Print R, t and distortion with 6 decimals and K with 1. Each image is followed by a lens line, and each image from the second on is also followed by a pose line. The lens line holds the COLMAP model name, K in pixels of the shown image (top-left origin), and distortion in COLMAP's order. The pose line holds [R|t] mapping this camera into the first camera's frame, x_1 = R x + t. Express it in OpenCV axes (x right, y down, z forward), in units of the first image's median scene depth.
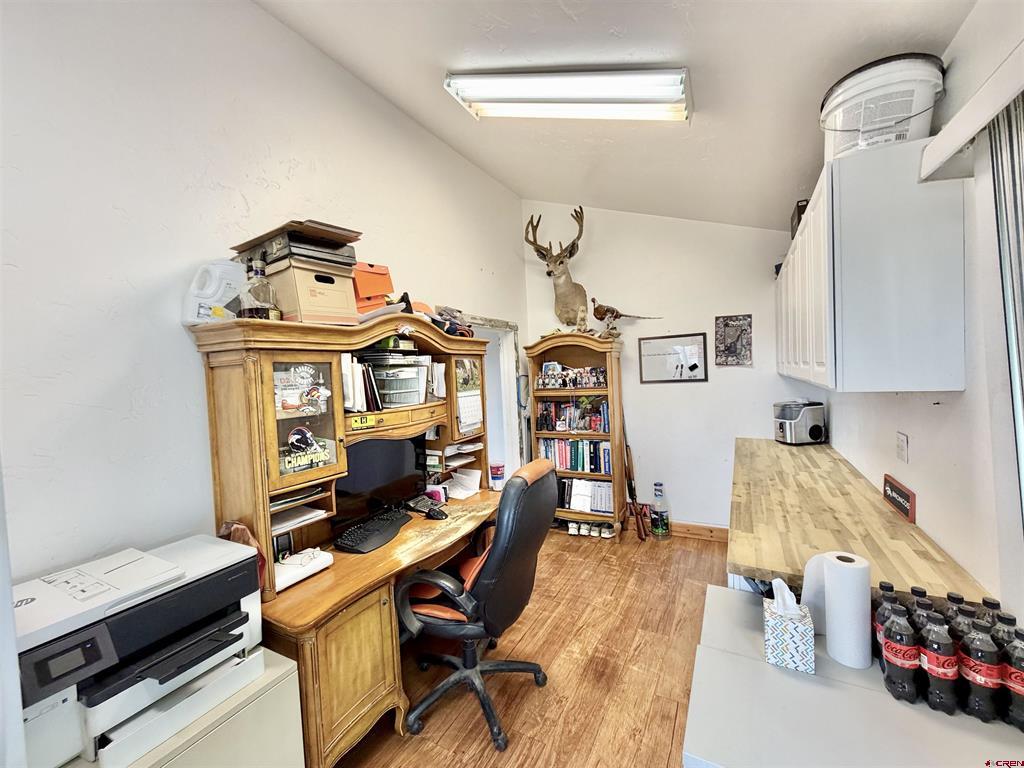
lens RADIAL K [[408.8, 0, 517.5], [0, 408.8, 384.7], [0, 0, 1]] dist [0.002287, -0.000310]
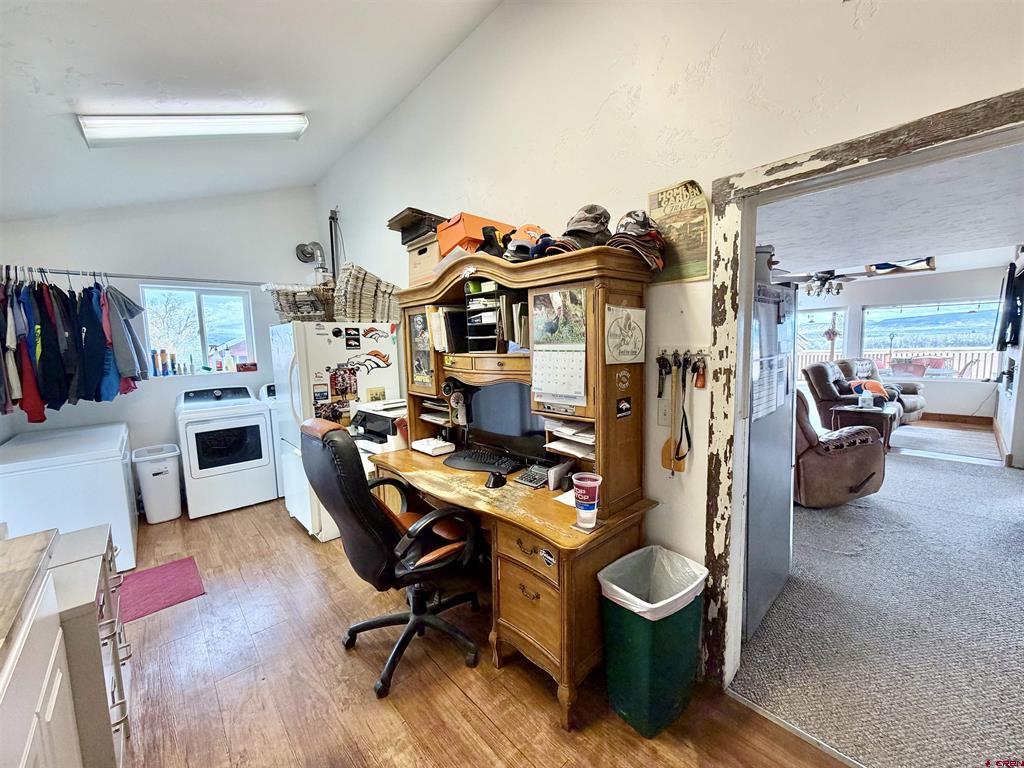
lens RADIAL K [[408.8, 0, 517.5], [0, 408.8, 384.7], [0, 0, 1]] dist [0.002287, -0.000310]
pose [[-0.323227, 0.152160, -0.934009, 0.828451], [0.008127, 0.987398, 0.158045, -0.034465], [0.946287, 0.043494, -0.320390, 1.898017]]
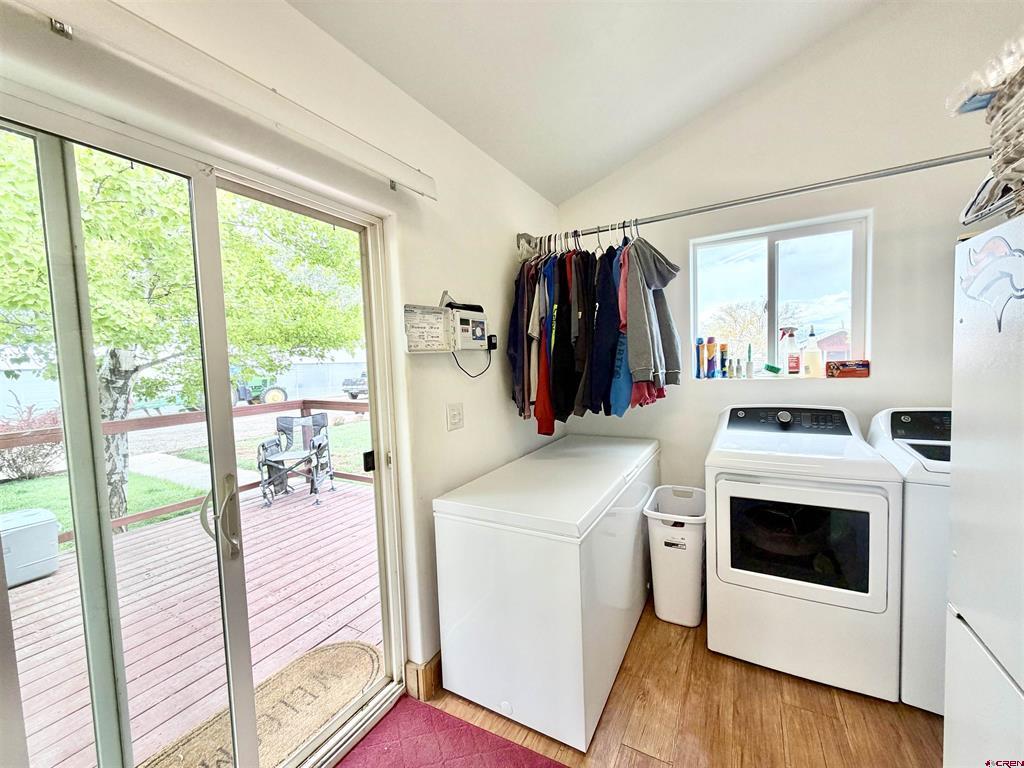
lens RADIAL K [[412.0, 0, 513.8], [0, 412.0, 381.9], [0, 0, 1]] dist [-0.002511, -0.000285]
pose [[-0.996316, 0.084858, 0.012397, -0.059540], [0.085649, 0.991891, 0.093895, 0.085015], [-0.004329, 0.094611, -0.995505, 0.685044]]
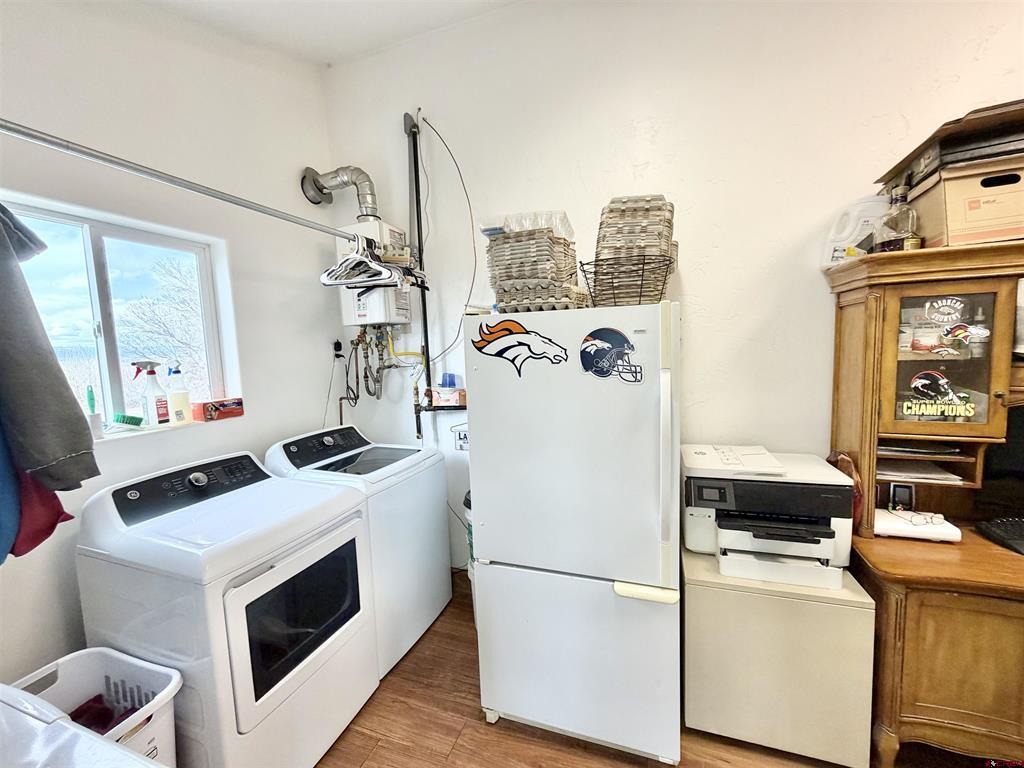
lens RADIAL K [[408.8, 0, 517.5], [0, 408.8, 384.7], [0, 0, 1]] dist [0.002287, -0.000310]
pose [[0.162456, 0.130364, -0.978066, 0.185674], [-0.007774, 0.991372, 0.130846, 0.025390], [0.986685, -0.013653, 0.162068, -0.007961]]
